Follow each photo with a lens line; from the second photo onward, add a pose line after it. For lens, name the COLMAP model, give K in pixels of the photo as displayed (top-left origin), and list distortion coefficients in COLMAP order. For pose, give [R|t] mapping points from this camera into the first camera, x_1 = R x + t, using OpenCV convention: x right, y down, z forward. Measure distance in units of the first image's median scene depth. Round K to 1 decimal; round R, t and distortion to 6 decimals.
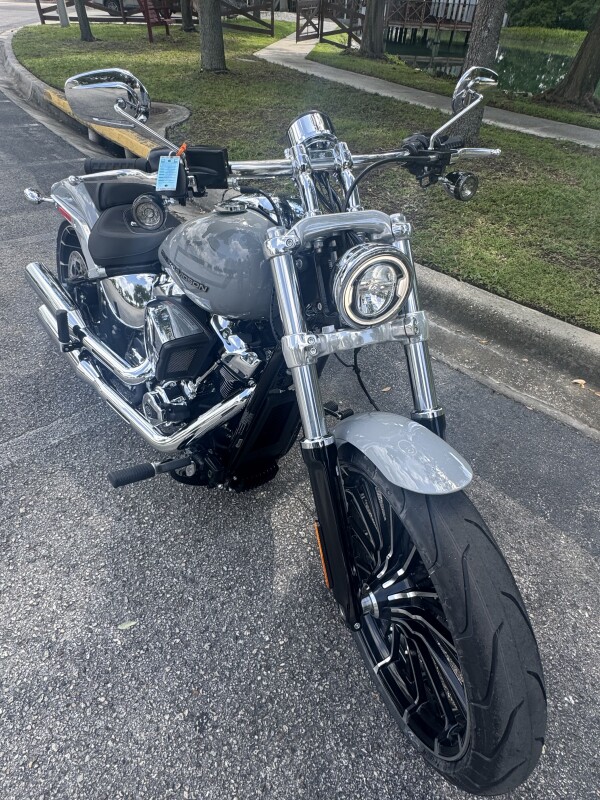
lens RADIAL K [[441.3, 0, 302.0], [0, 441.3, 398.9], [0, 0, 1]] dist [0.001139, -0.004009]
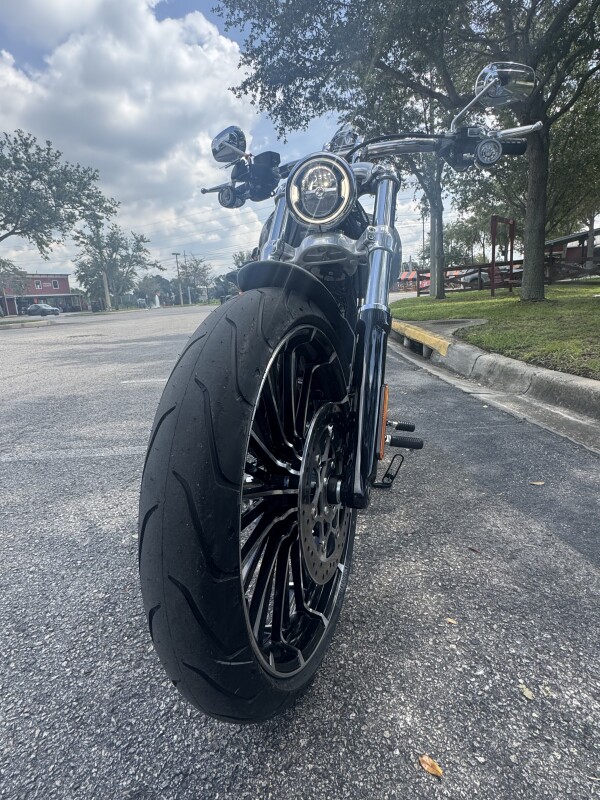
lens RADIAL K [[441.3, 0, 298.9], [0, 441.3, 401.8], [0, 0, 1]] dist [0.001139, -0.004009]
pose [[0.758543, 0.052490, -0.649505, 0.755672], [-0.350179, 0.873426, -0.338381, 0.545462], [0.549533, 0.484120, 0.680912, 0.357646]]
